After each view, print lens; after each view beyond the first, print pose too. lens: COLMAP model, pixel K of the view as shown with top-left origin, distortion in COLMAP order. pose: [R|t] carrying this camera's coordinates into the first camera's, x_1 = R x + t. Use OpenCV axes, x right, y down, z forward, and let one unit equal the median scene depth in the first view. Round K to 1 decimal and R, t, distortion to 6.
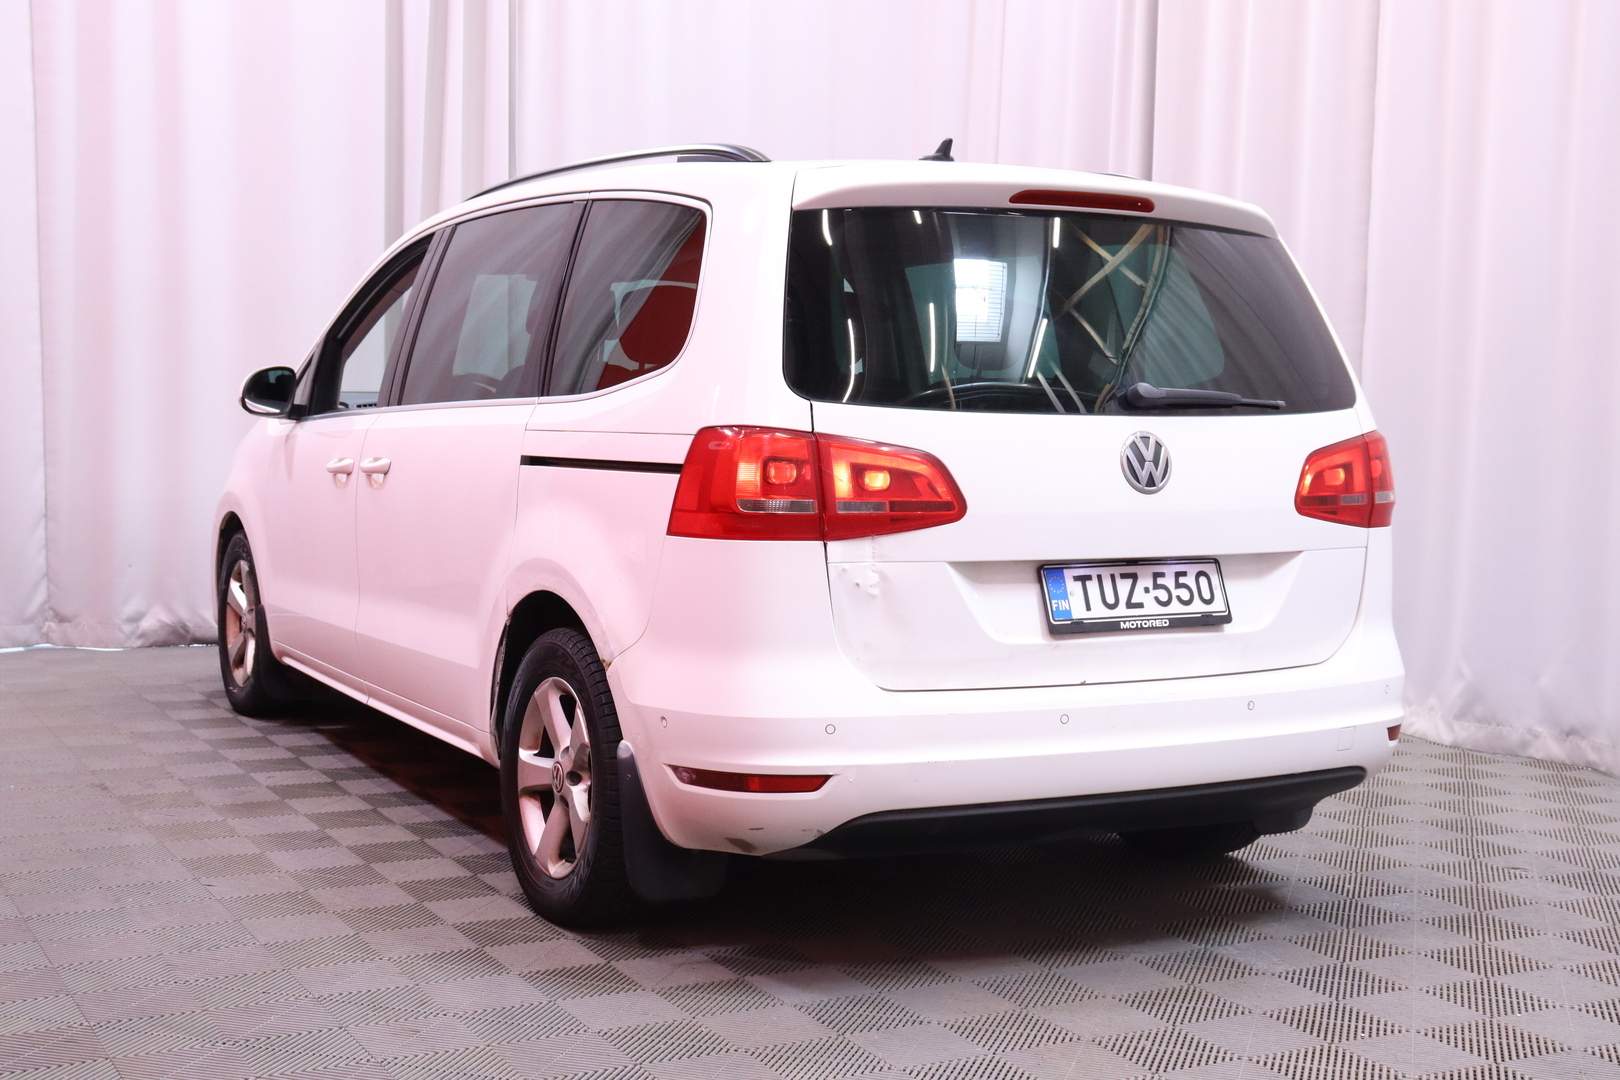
lens RADIAL K [[2106.8, 0, 810.0], [0, 2106.8, 540.0], [0, 0, 1]] dist [-0.015854, 0.001411]
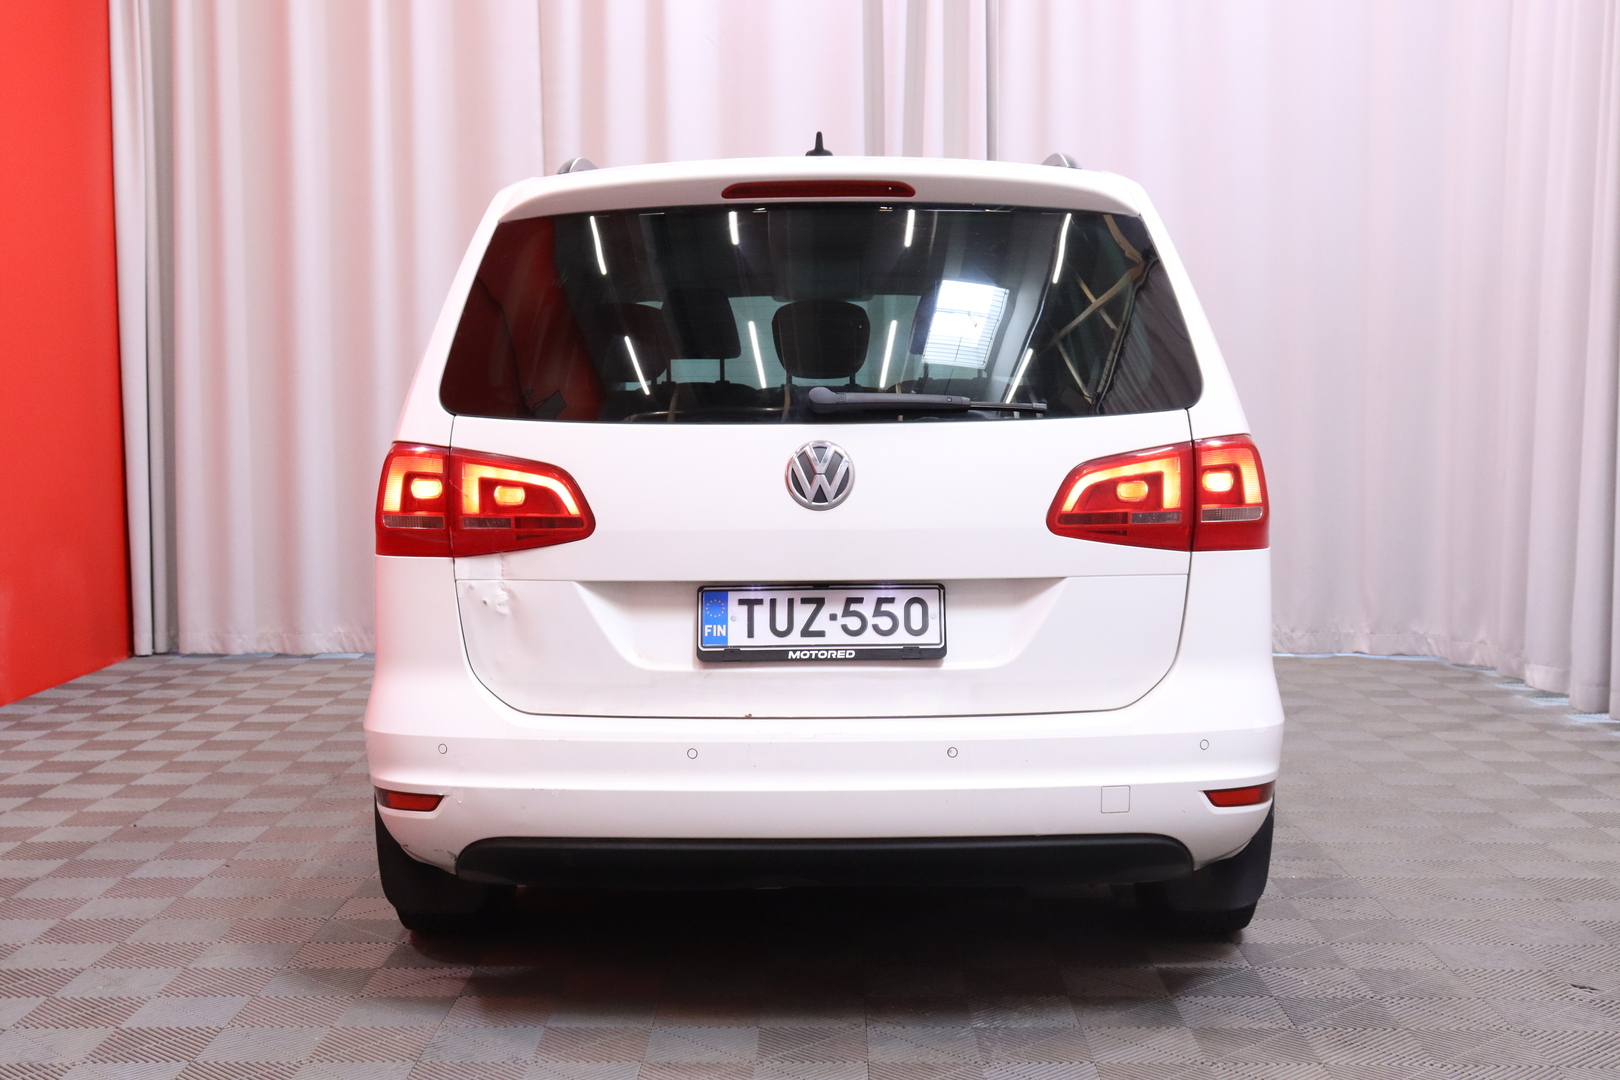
lens RADIAL K [[2106.8, 0, 810.0], [0, 2106.8, 540.0], [0, 0, 1]] dist [-0.015854, 0.001411]
pose [[0.870978, 0.008021, -0.491257, 0.599893], [-0.013210, 0.999888, -0.007095, -0.002735], [0.491145, 0.012669, 0.870986, 0.212325]]
